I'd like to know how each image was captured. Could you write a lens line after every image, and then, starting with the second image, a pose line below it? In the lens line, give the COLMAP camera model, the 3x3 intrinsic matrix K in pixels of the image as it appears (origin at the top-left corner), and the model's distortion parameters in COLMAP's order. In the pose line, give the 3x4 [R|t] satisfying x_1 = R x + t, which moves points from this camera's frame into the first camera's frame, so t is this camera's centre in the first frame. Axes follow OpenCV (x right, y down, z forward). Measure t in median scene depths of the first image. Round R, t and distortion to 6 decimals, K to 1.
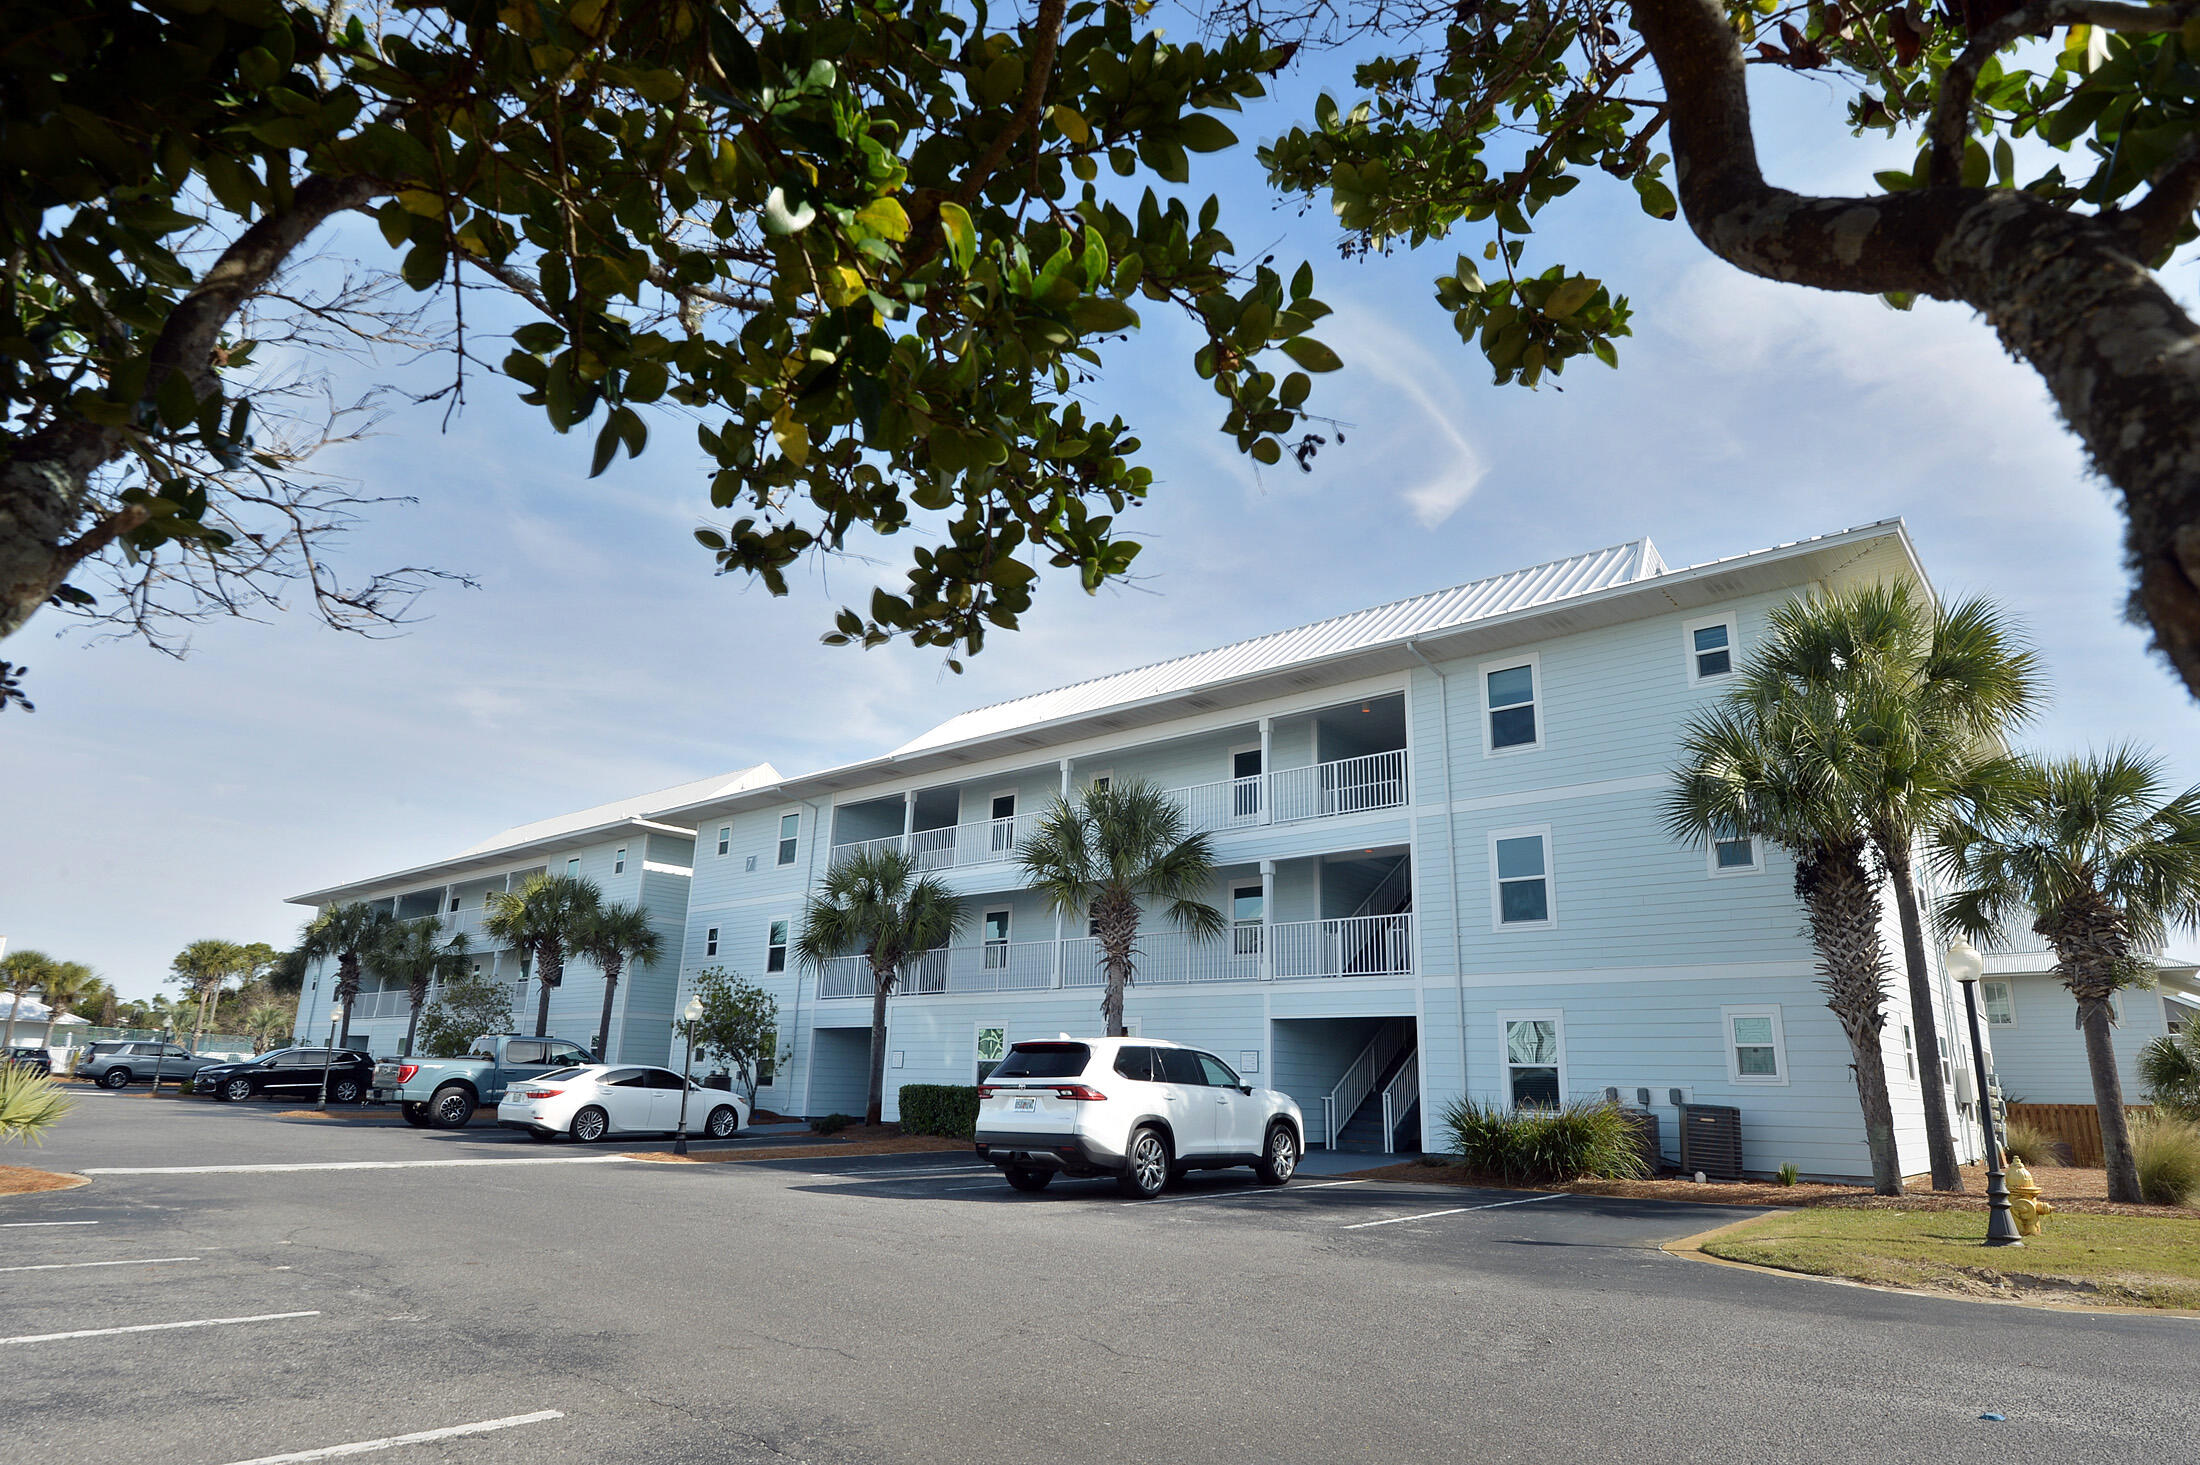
lens RADIAL K [[1247.4, 0, 1100.8], [0, 1247.4, 730.4], [0, 0, 1]] dist [-0.005740, -0.002578]
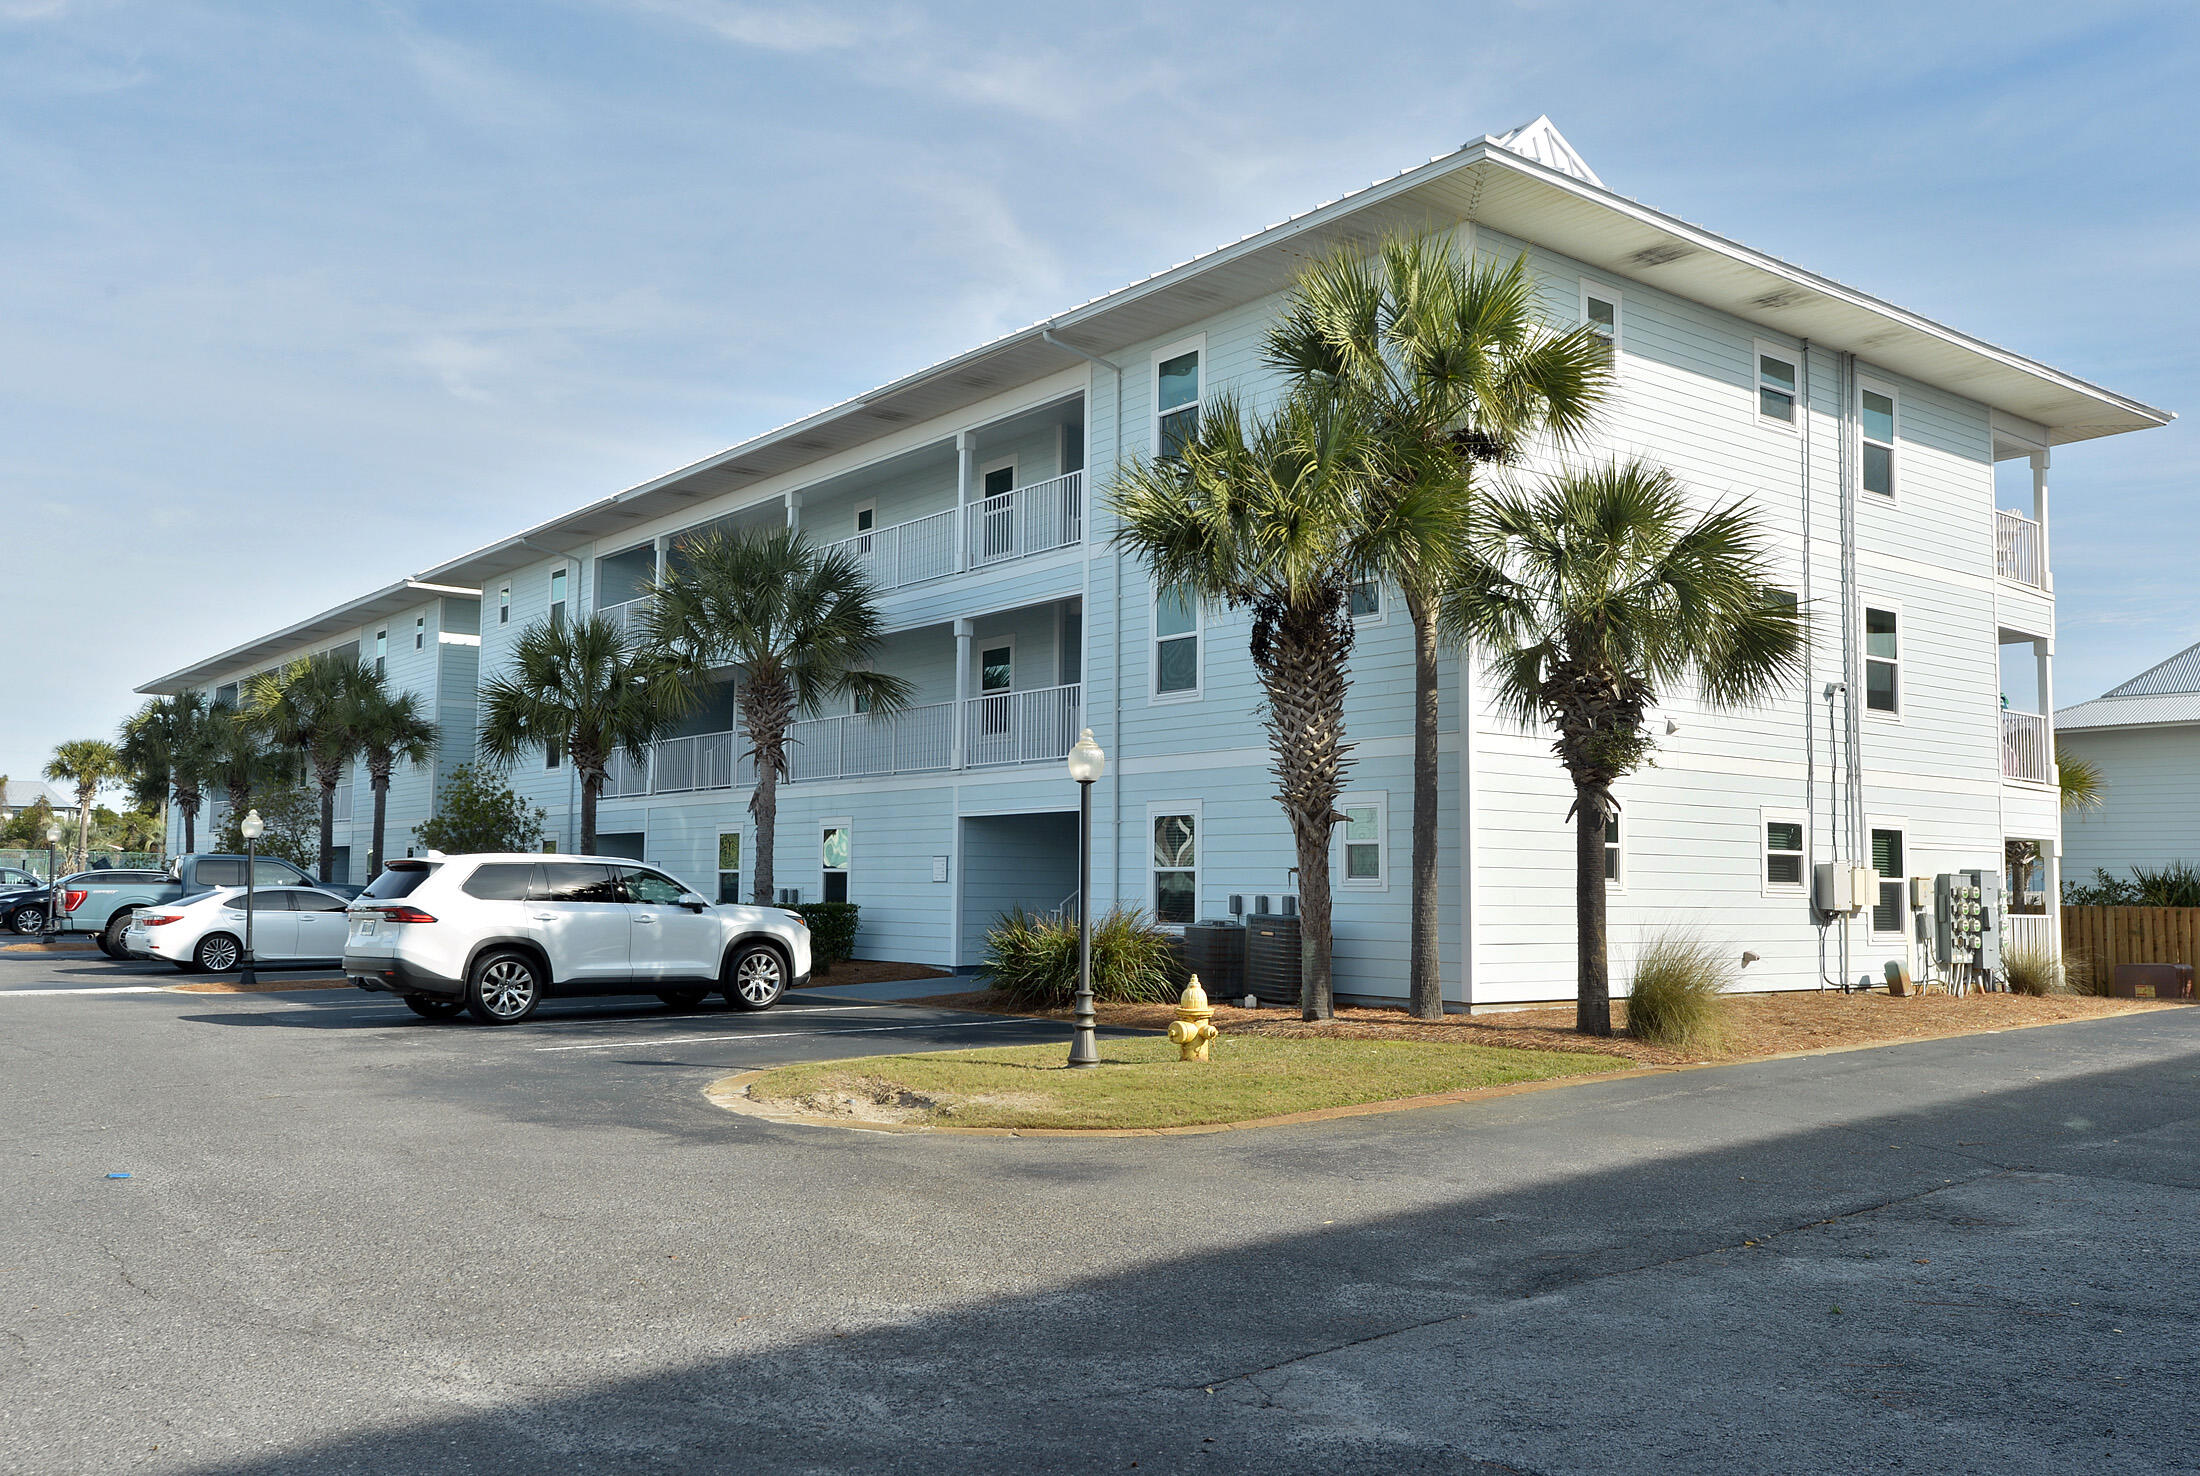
lens RADIAL K [[1838.9, 0, 1102.5], [0, 1838.9, 741.9], [0, 0, 1]] dist [0.013449, 0.000365]
pose [[0.980907, -0.031811, -0.191859, 0.477824], [0.068520, 0.979802, 0.187867, -0.032820], [0.182007, -0.197426, 0.963274, -0.116076]]
